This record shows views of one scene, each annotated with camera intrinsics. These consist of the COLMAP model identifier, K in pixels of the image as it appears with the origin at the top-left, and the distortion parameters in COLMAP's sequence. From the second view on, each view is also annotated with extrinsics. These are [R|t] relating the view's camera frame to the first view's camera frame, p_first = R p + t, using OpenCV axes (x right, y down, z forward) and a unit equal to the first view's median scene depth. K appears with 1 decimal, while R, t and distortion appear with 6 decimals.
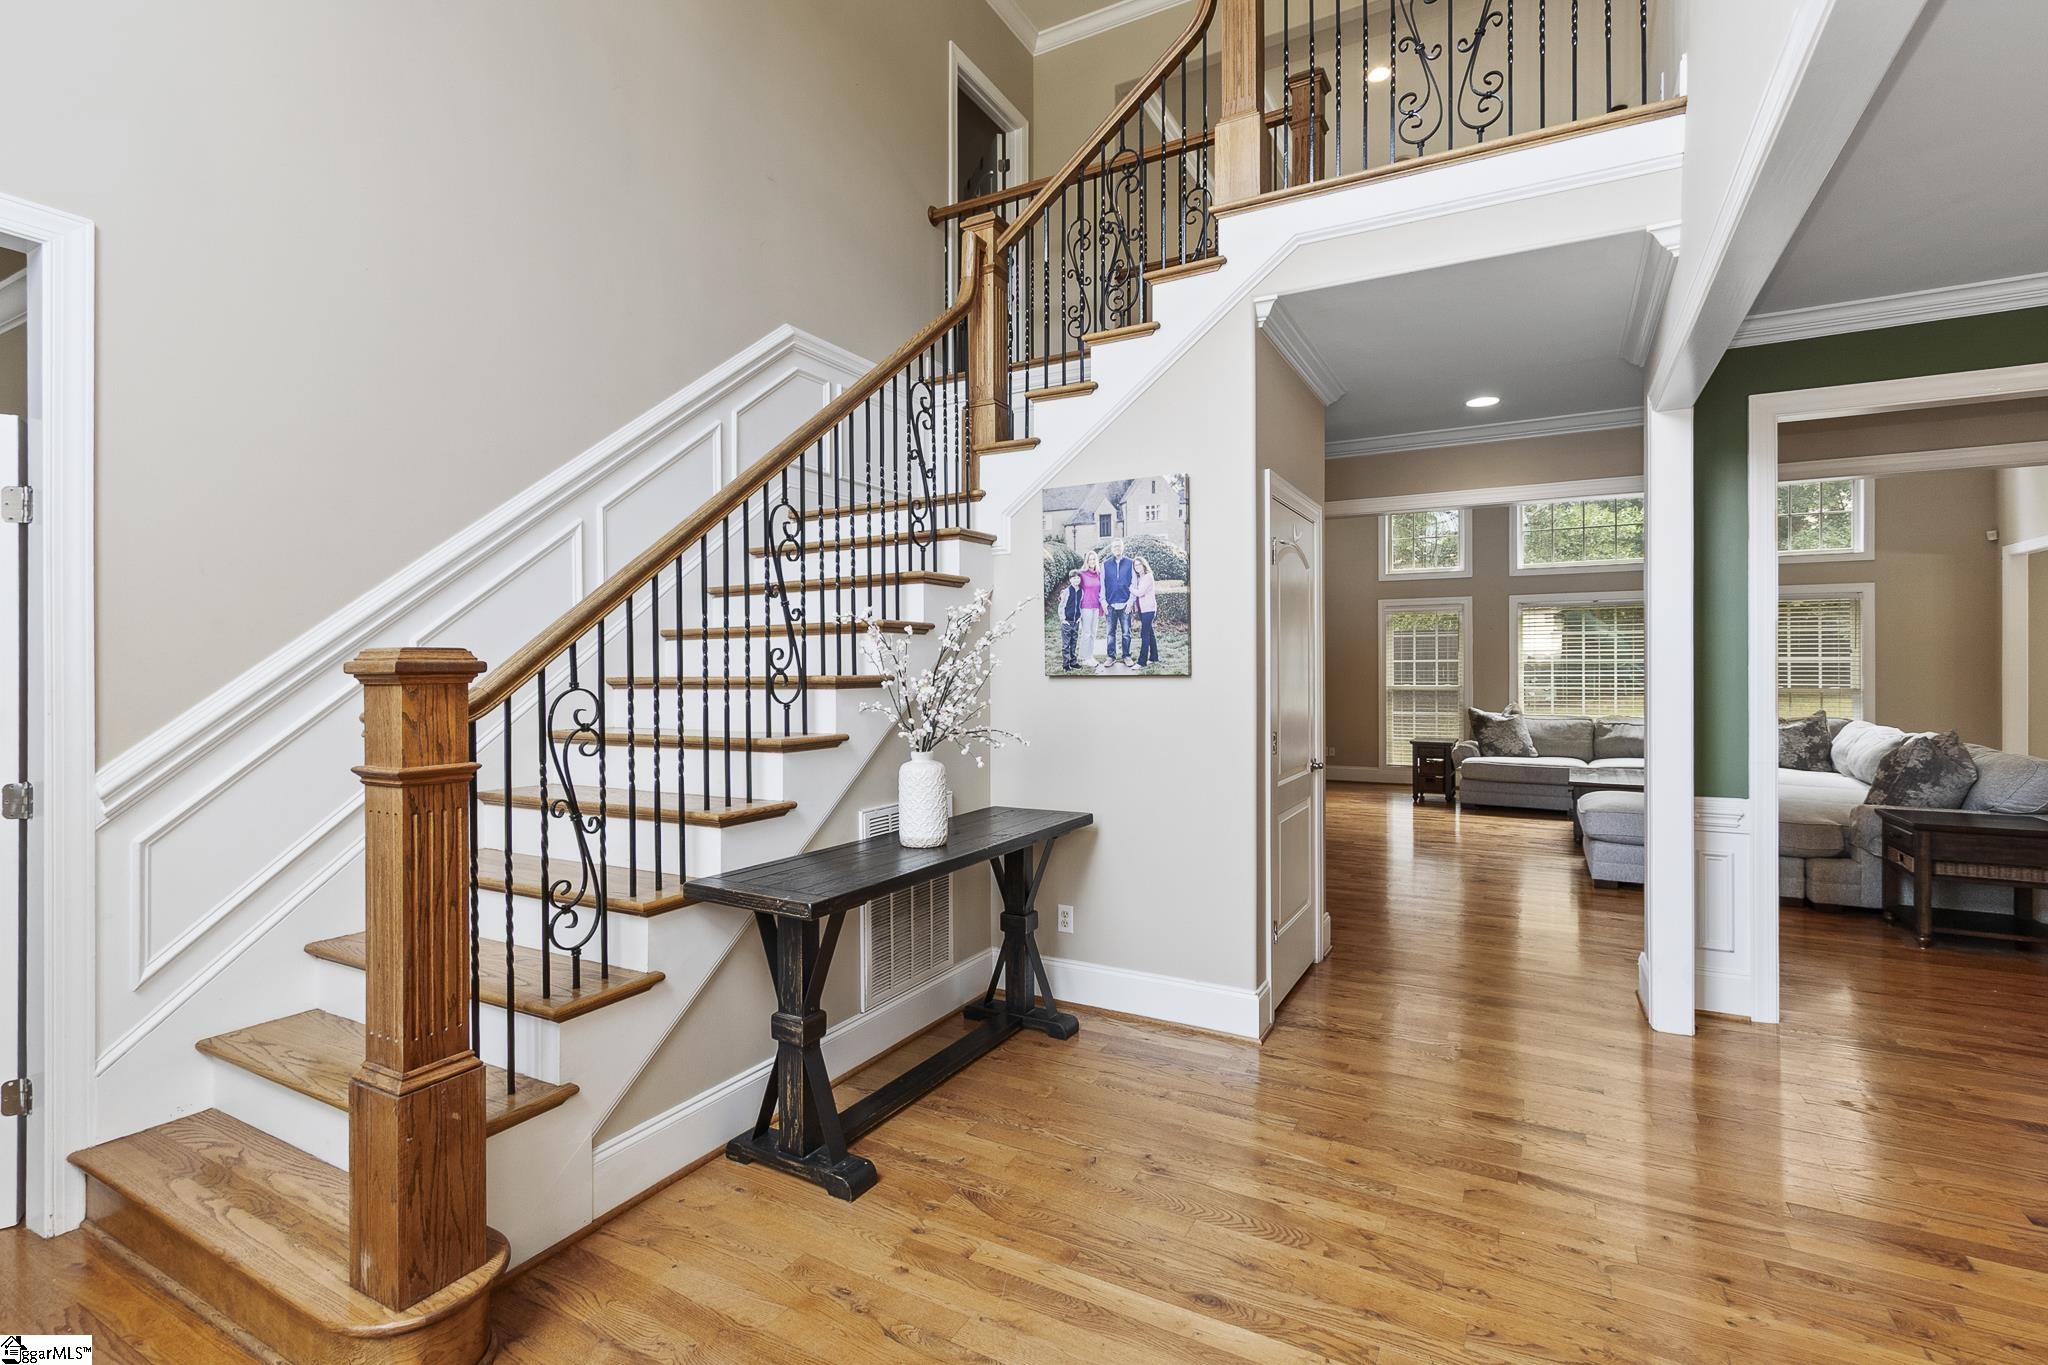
lens RADIAL K [[944.3, 0, 1023.2], [0, 944.3, 675.1], [0, 0, 1]] dist [0.004299, -0.002009]
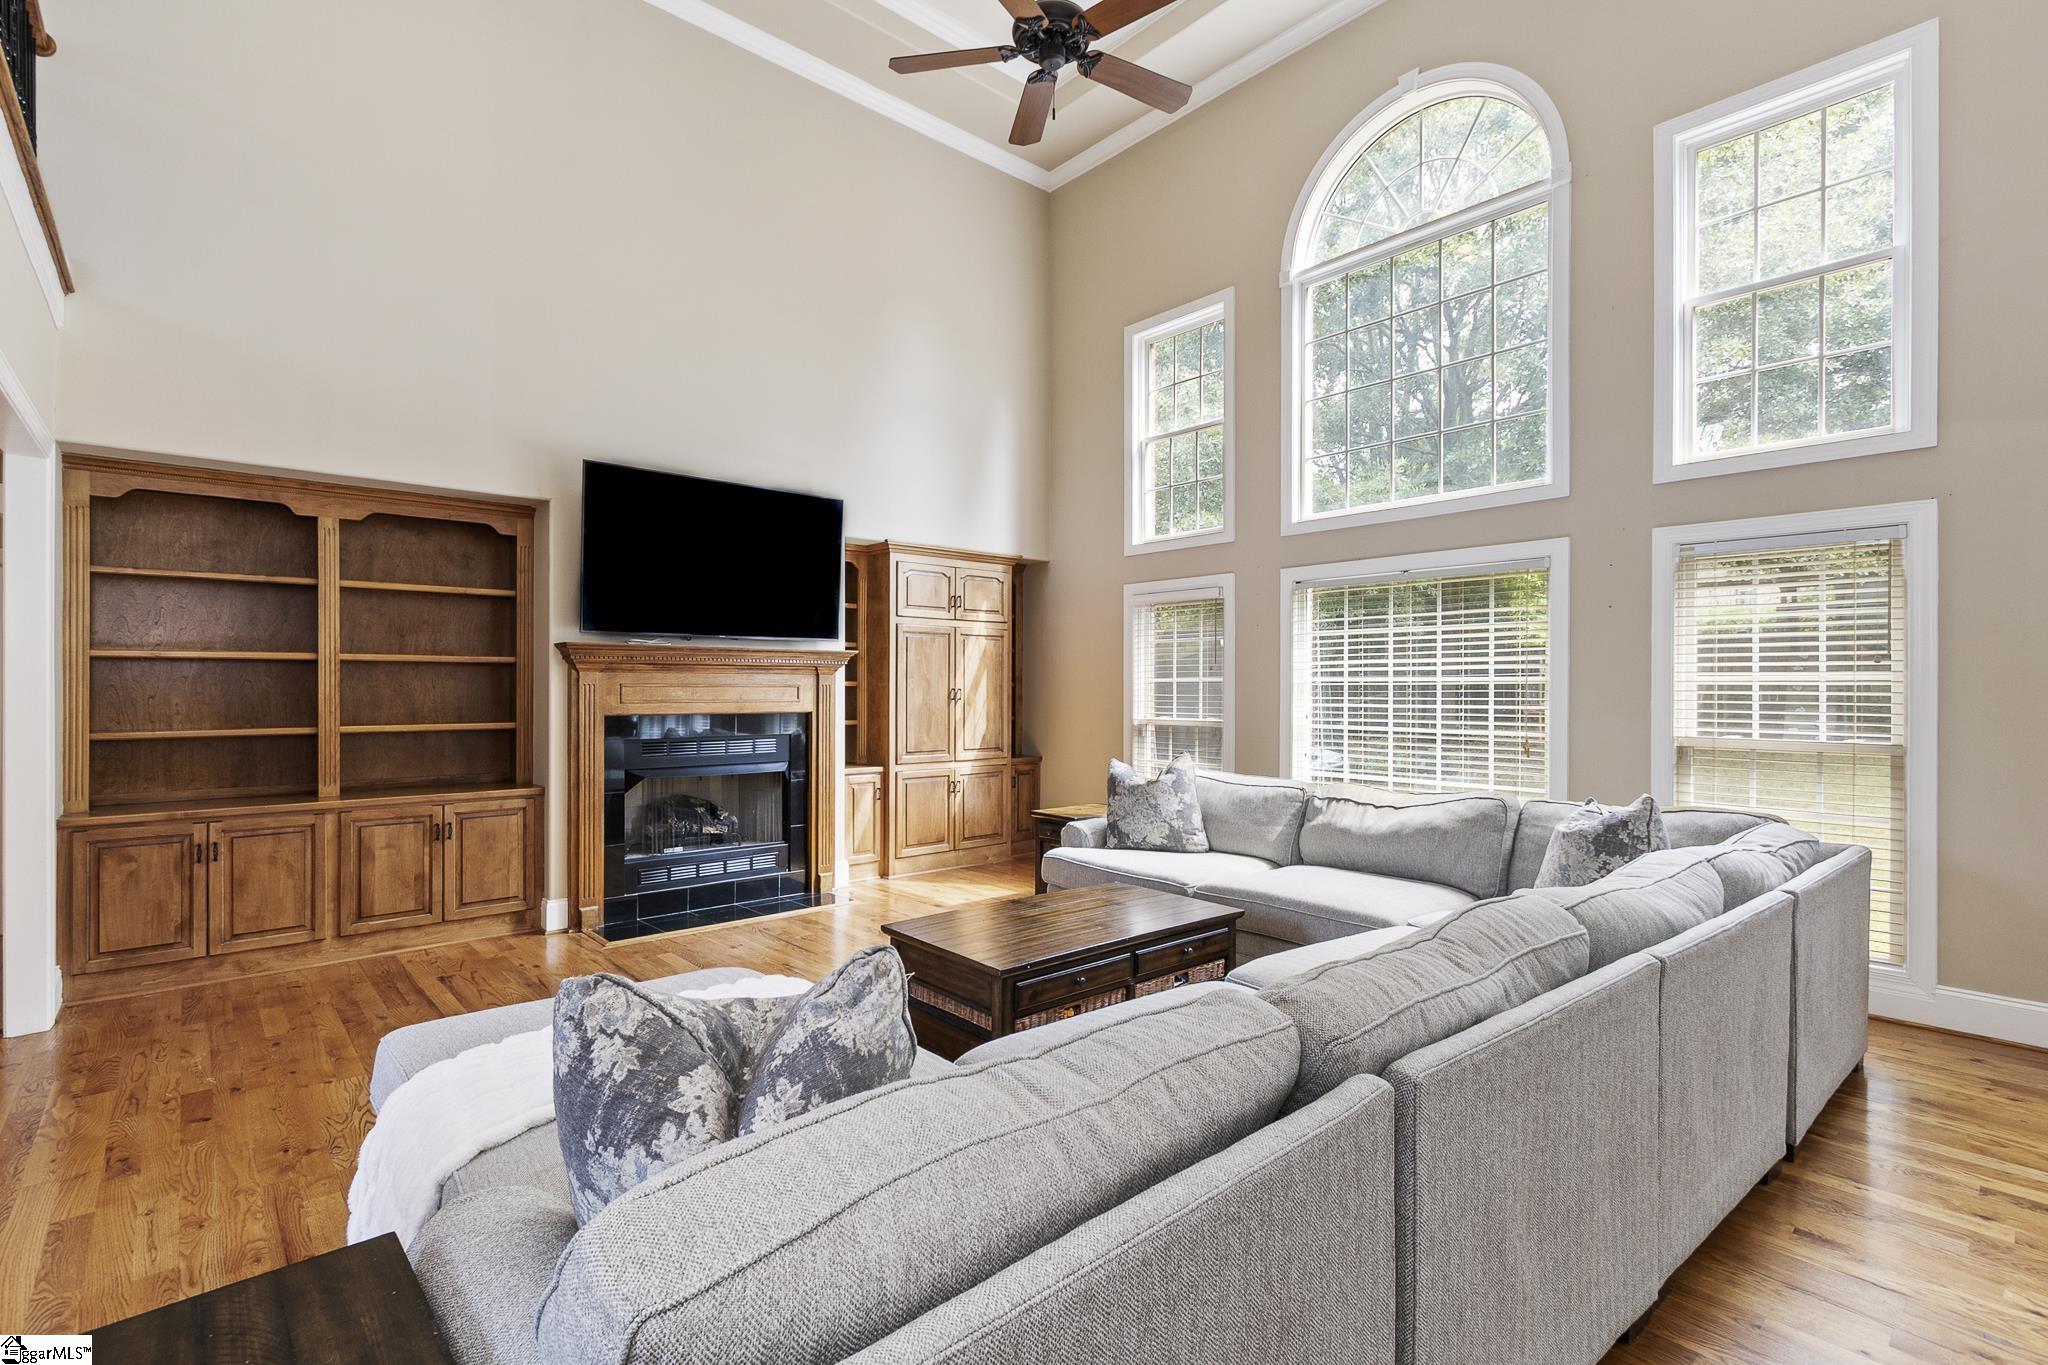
lens RADIAL K [[944.3, 0, 1022.3], [0, 944.3, 685.5], [0, 0, 1]] dist [0.004299, -0.002009]
pose [[0.938185, 0.002346, -0.346127, 0.581576], [-0.004569, 0.999974, -0.005608, -0.007616], [0.346105, 0.006842, 0.938171, 0.398545]]
